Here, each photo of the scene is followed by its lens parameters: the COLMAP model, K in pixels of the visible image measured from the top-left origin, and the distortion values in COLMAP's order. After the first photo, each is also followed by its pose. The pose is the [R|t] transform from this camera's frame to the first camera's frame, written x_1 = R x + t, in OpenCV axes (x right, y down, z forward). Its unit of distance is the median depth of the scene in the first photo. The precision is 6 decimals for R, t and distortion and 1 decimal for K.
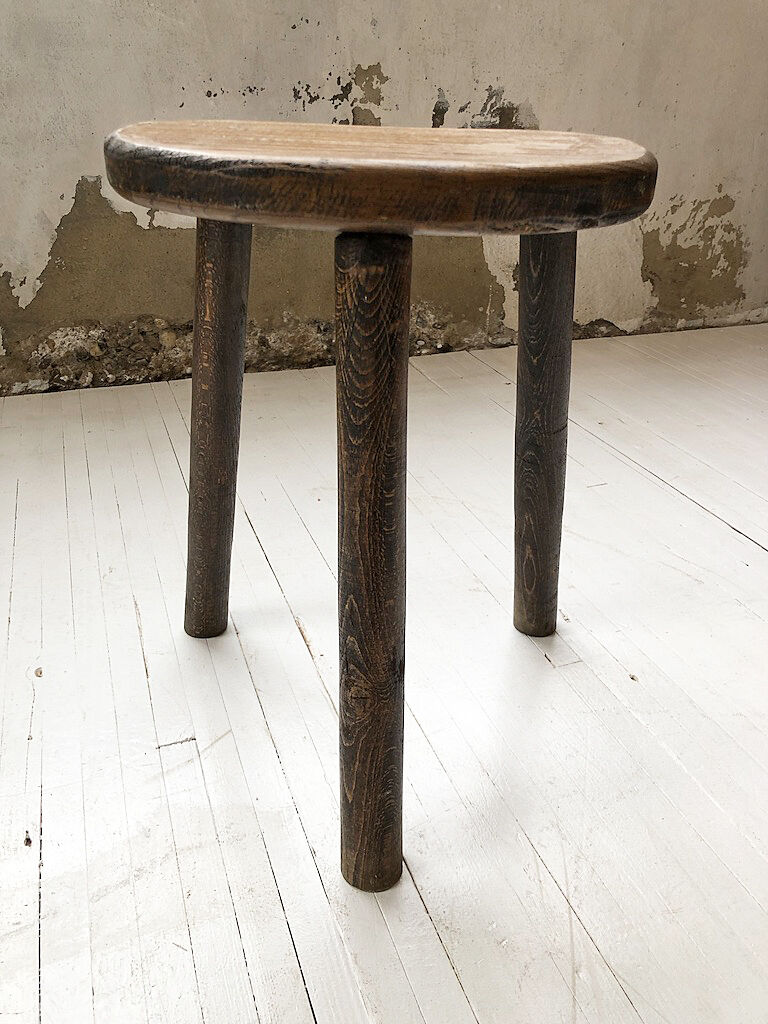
lens RADIAL K [[836.7, 0, 382.9], [0, 836.7, 506.8], [0, 0, 1]] dist [0.018307, -0.020882]
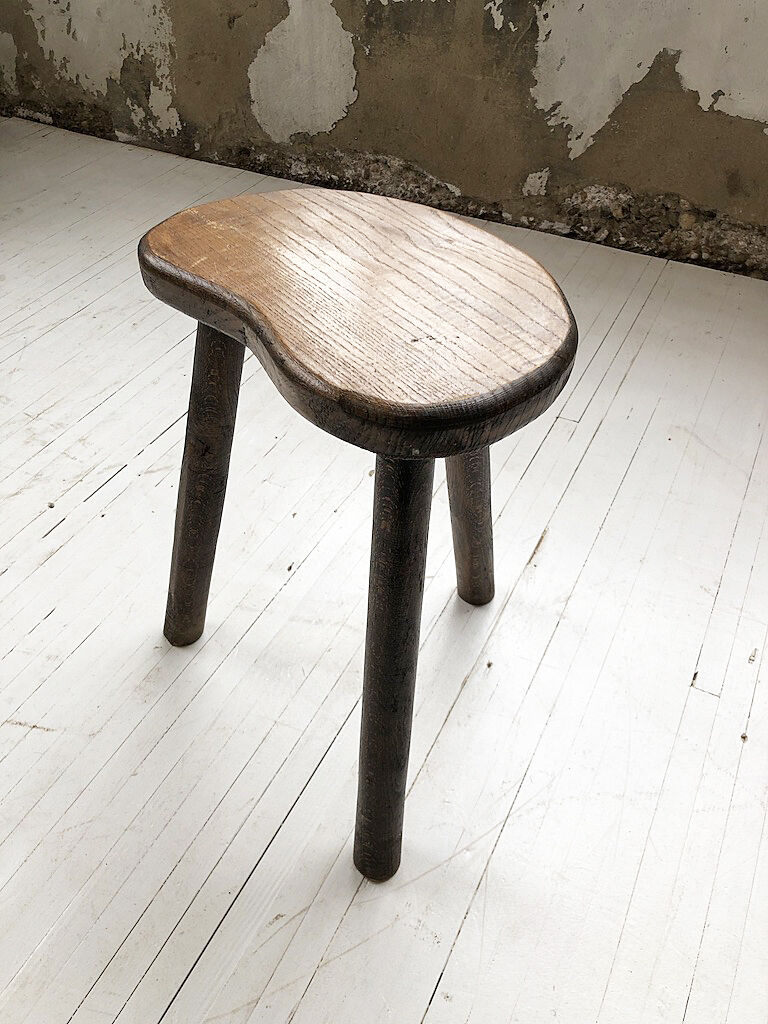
lens RADIAL K [[836.7, 0, 382.3], [0, 836.7, 505.2], [0, 0, 1]] dist [0.018307, -0.020882]
pose [[0.683447, 0.493902, -0.537550, 0.216366], [-0.332863, 0.866210, 0.372670, -0.158105], [0.649694, -0.075770, 0.756410, -0.049346]]
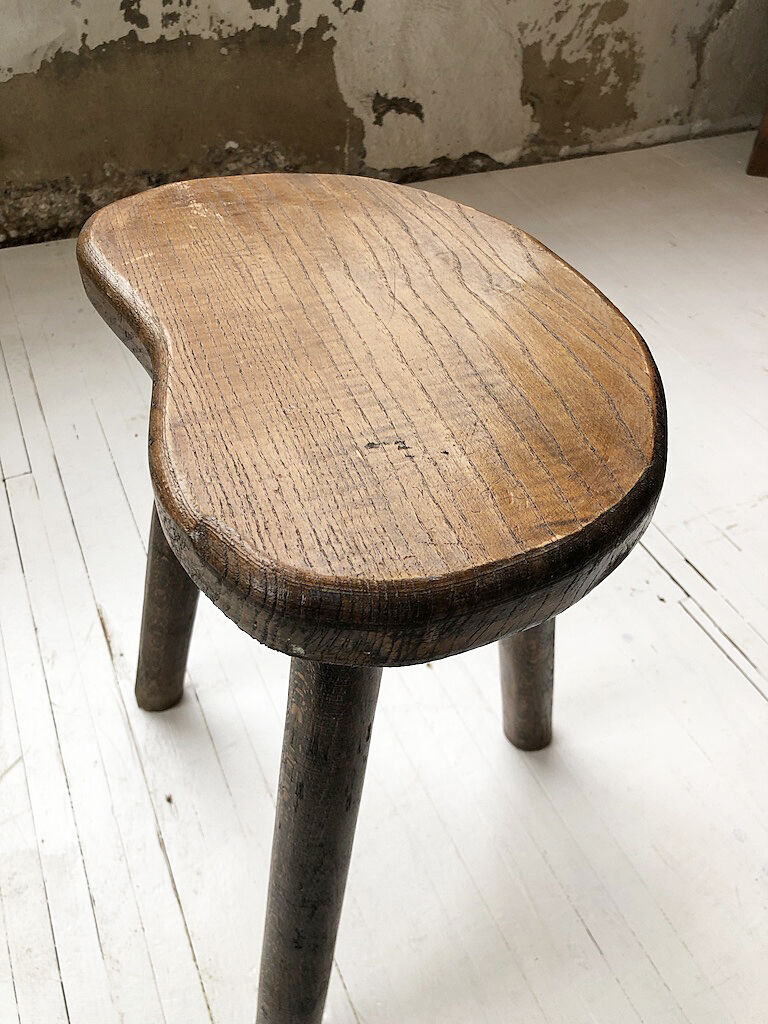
lens RADIAL K [[836.7, 0, 379.9], [0, 836.7, 512.8], [0, 0, 1]] dist [0.018307, -0.020882]
pose [[0.996316, -0.041592, 0.074995, 0.088579], [0.017384, 0.954313, 0.298304, -0.147493], [-0.083976, -0.295901, 0.951520, 0.043677]]
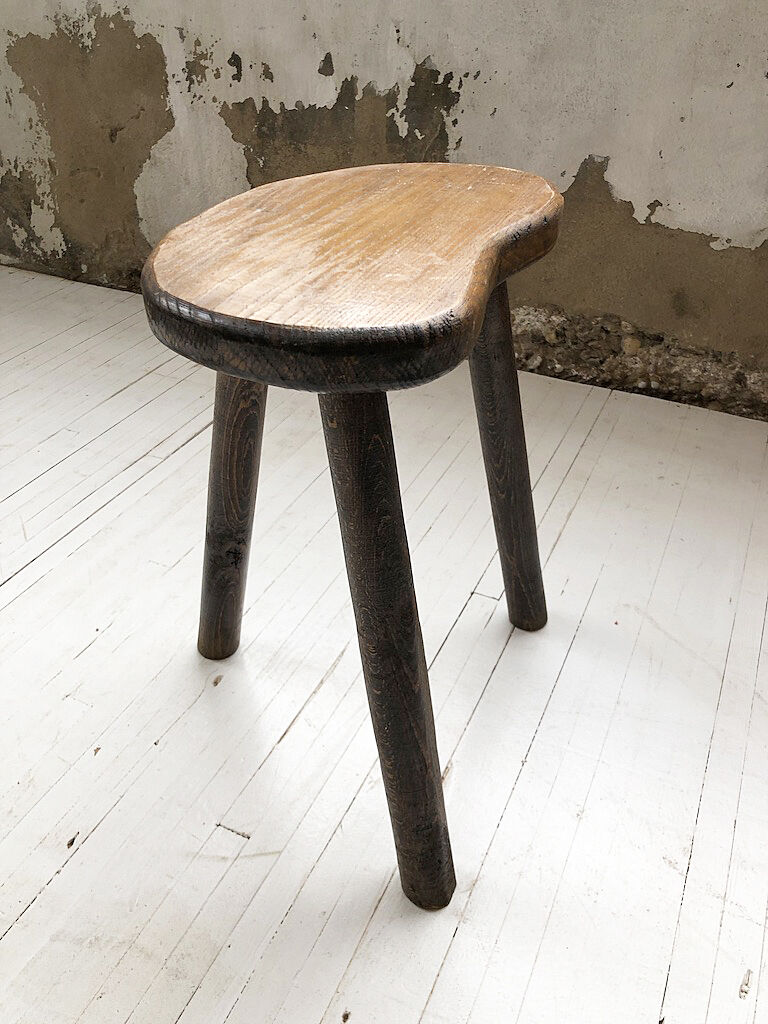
lens RADIAL K [[836.7, 0, 386.3], [0, 836.7, 502.8], [0, 0, 1]] dist [0.018307, -0.020882]
pose [[0.706195, 0.405525, -0.580377, 0.144355], [-0.326433, 0.913886, 0.241357, -0.178946], [0.628275, 0.019009, 0.777759, 0.153348]]
